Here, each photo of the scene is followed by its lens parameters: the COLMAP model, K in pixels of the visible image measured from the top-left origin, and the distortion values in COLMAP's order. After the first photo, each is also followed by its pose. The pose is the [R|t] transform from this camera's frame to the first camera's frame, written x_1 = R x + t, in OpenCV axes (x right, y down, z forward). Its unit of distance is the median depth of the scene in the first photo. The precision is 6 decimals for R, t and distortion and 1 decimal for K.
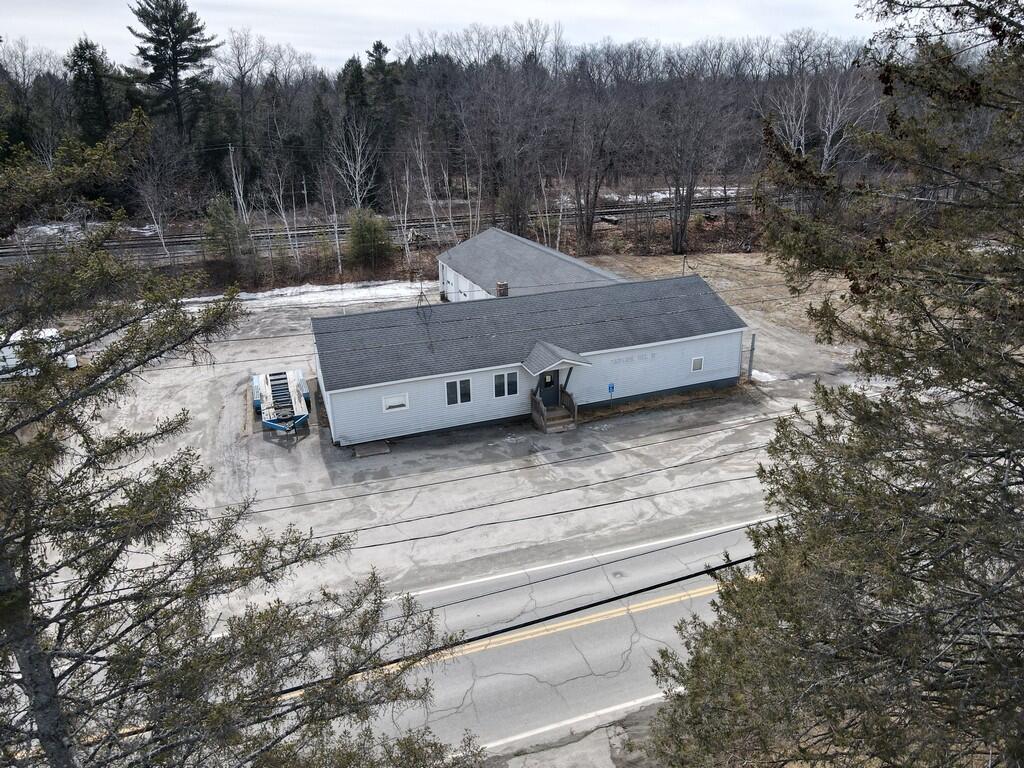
lens RADIAL K [[754.2, 0, 512.0], [0, 754.2, 384.0], [0, 0, 1]] dist [0.009589, 0.011086]
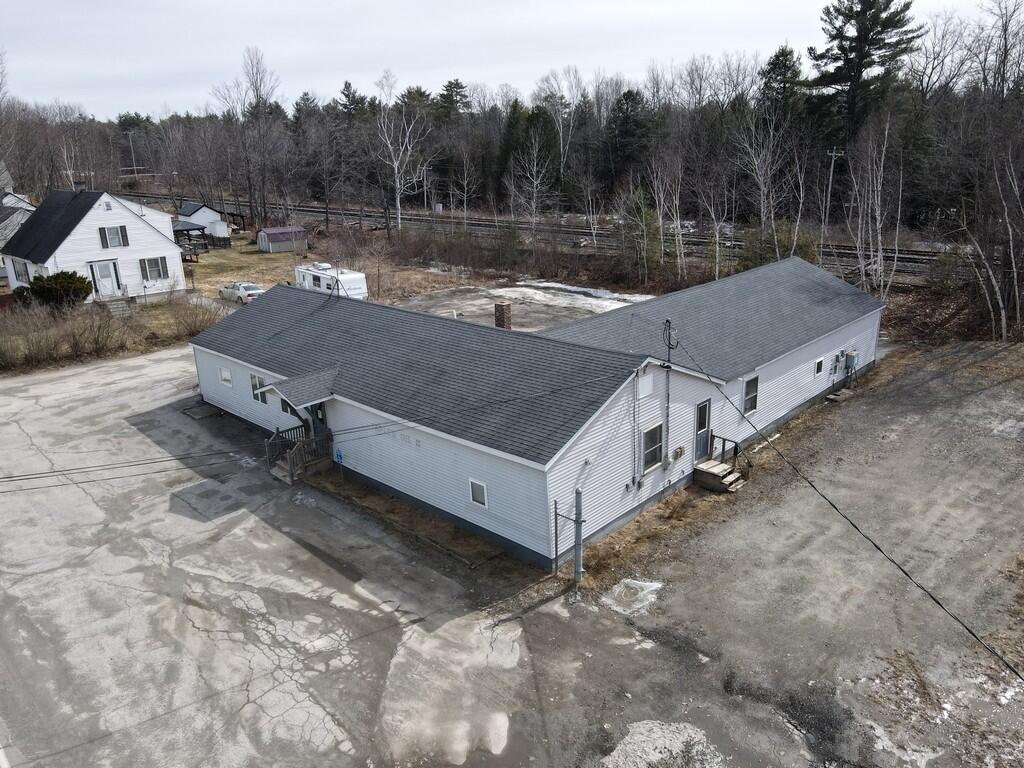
lens RADIAL K [[746.6, 0, 509.8], [0, 746.6, 375.6], [0, 0, 1]] dist [0.010053, 0.008942]
pose [[0.415257, 0.273598, -0.867586, 0.767108], [-0.302358, 0.940993, 0.152028, -0.214902], [0.857987, 0.199191, 0.473478, 0.795327]]
